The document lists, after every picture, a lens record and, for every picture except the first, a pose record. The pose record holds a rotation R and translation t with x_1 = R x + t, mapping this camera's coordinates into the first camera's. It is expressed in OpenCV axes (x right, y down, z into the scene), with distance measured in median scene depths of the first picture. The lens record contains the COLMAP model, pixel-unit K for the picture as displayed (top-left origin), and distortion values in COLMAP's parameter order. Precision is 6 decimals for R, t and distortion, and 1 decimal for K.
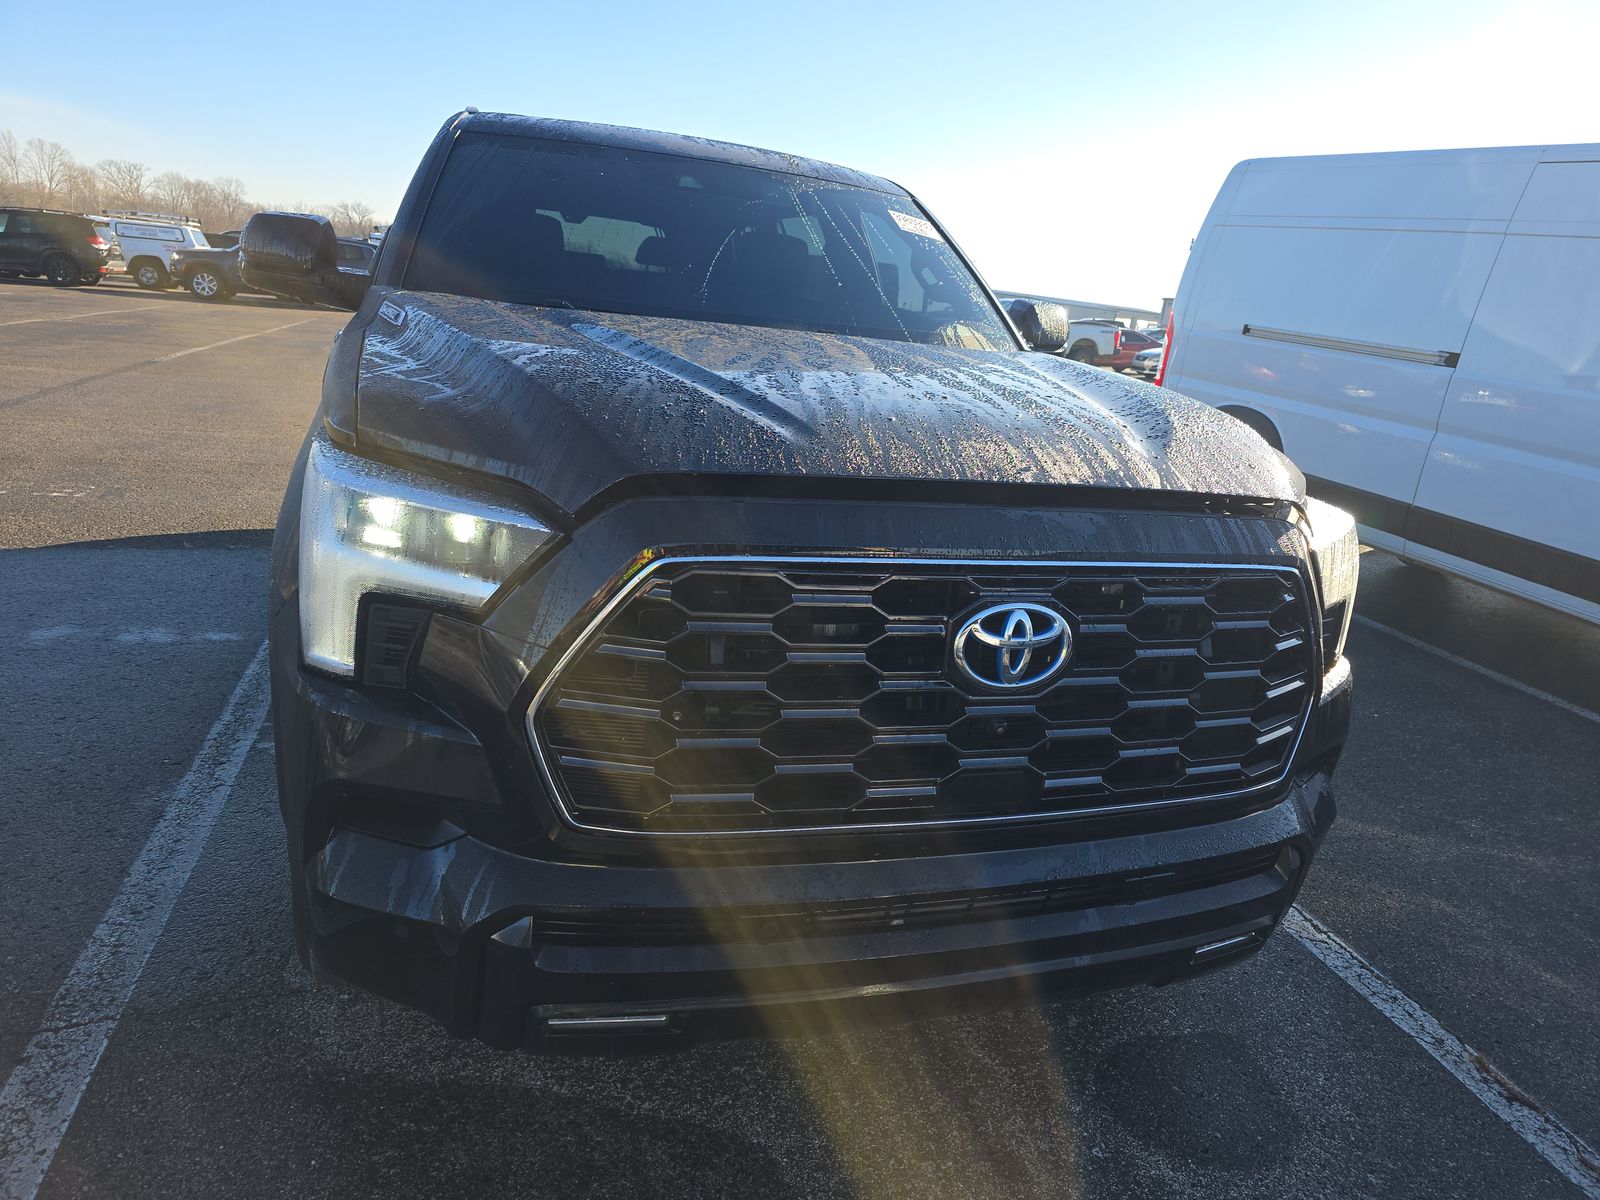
lens RADIAL K [[1122.4, 0, 800.0], [0, 1122.4, 600.0], [0, 0, 1]] dist [0.013826, -0.002160]
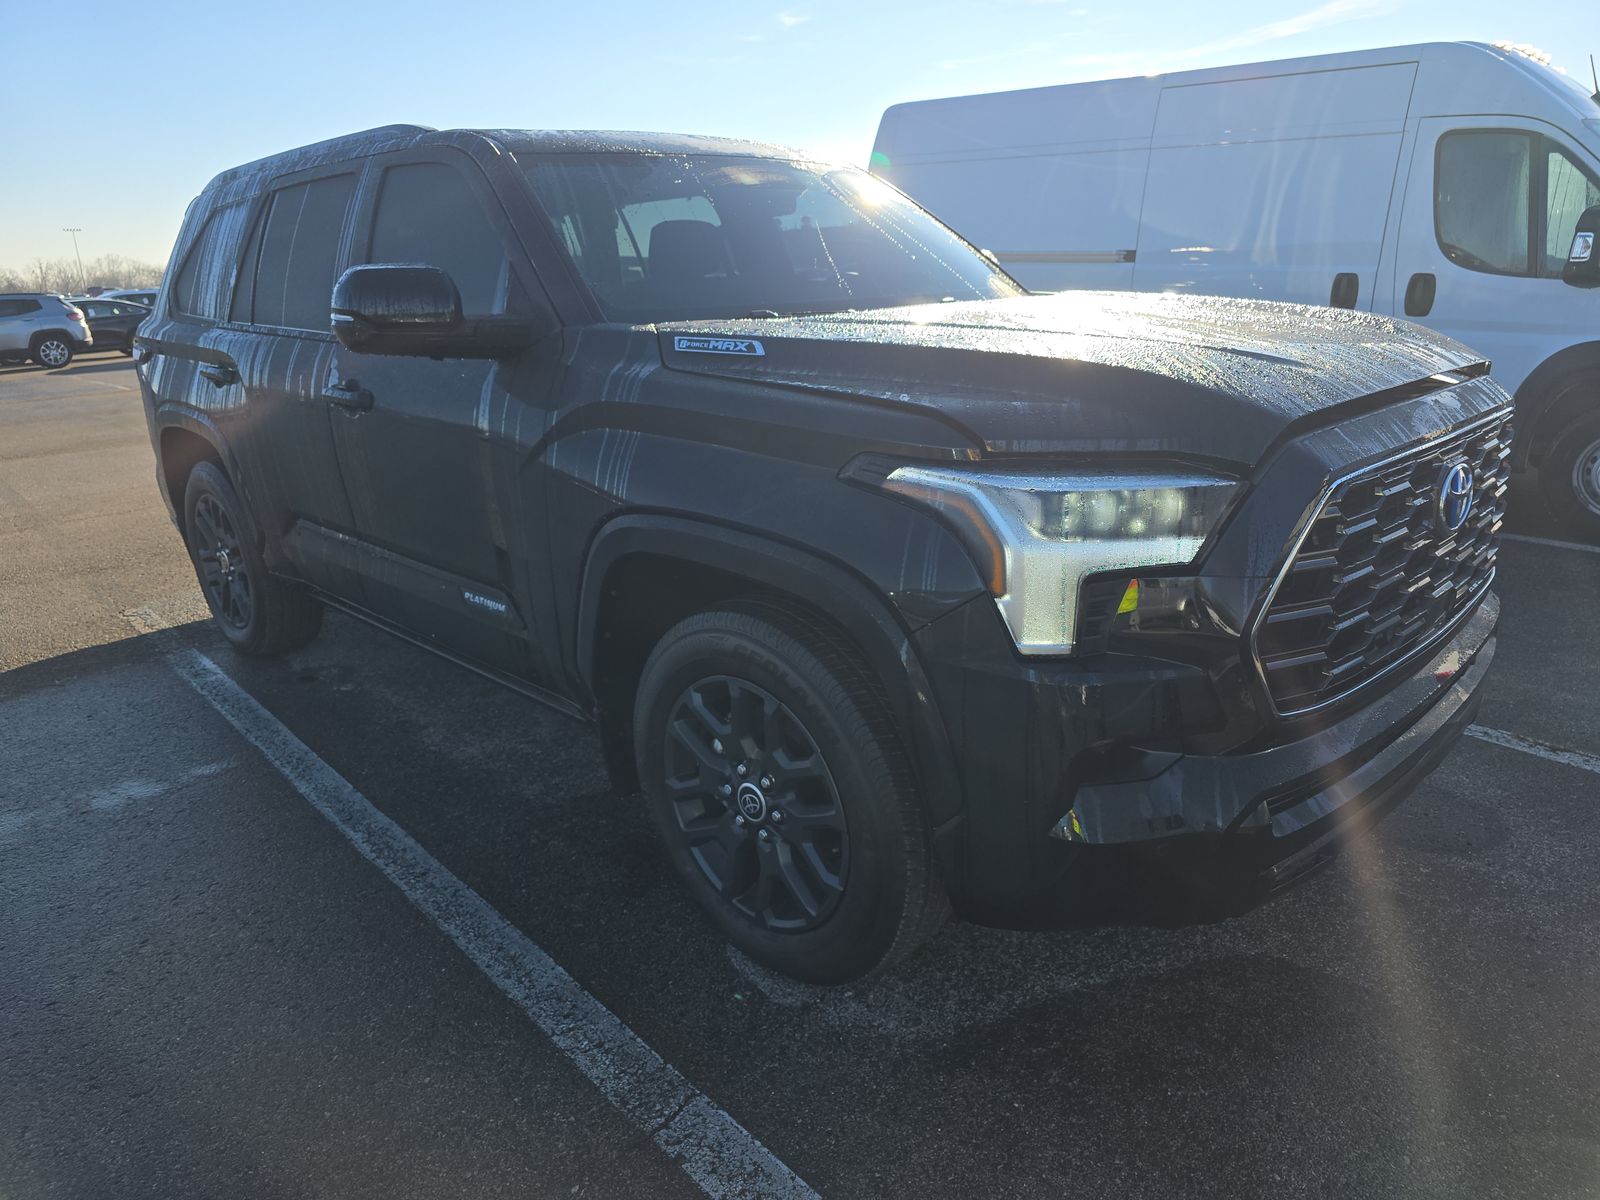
lens RADIAL K [[1122.4, 0, 800.0], [0, 1122.4, 600.0], [0, 0, 1]] dist [0.013826, -0.002160]
pose [[0.887291, -0.256401, 0.383372, -0.490935], [0.242464, 0.966414, 0.085175, -0.067484], [-0.392335, 0.017379, 0.919658, 0.033408]]
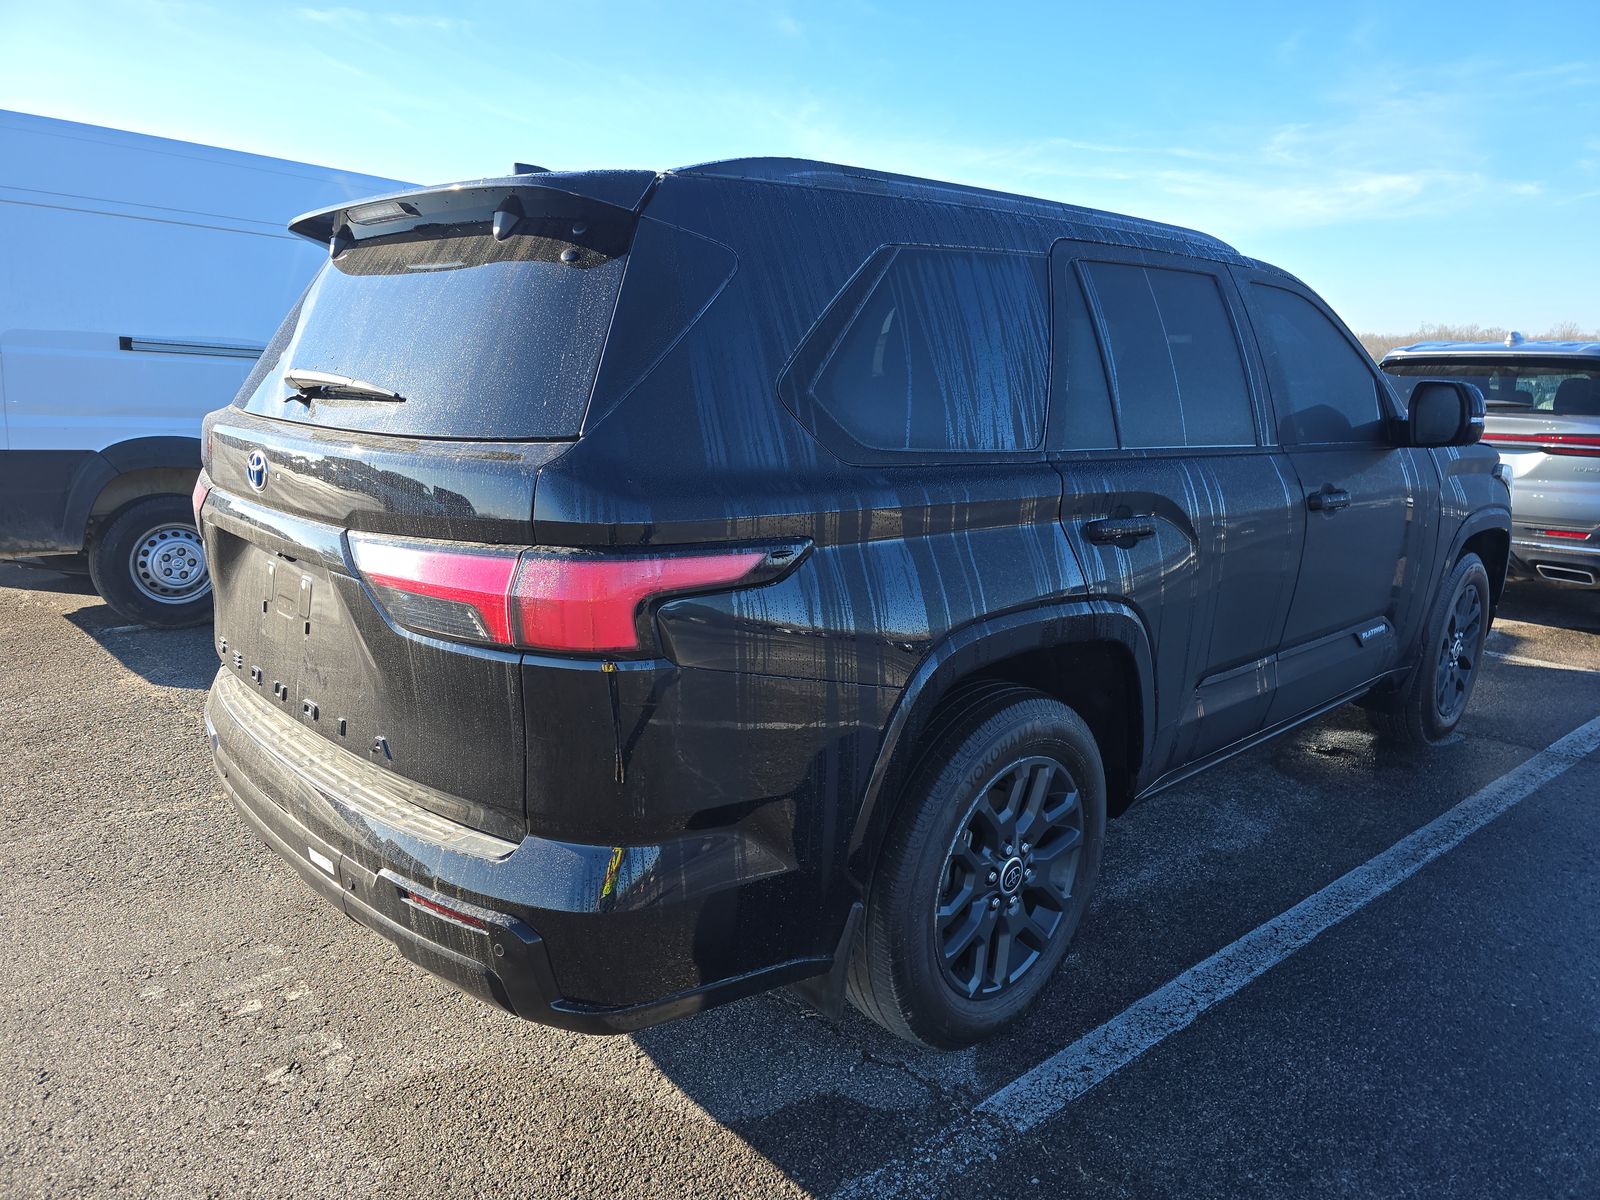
lens RADIAL K [[1122.4, 0, 800.0], [0, 1122.4, 600.0], [0, 0, 1]] dist [0.013826, -0.002160]
pose [[-0.441160, -0.296154, 0.847154, -1.075451], [0.176471, 0.896921, 0.405451, -0.644432], [-0.879907, 0.328367, -0.343424, 1.811997]]
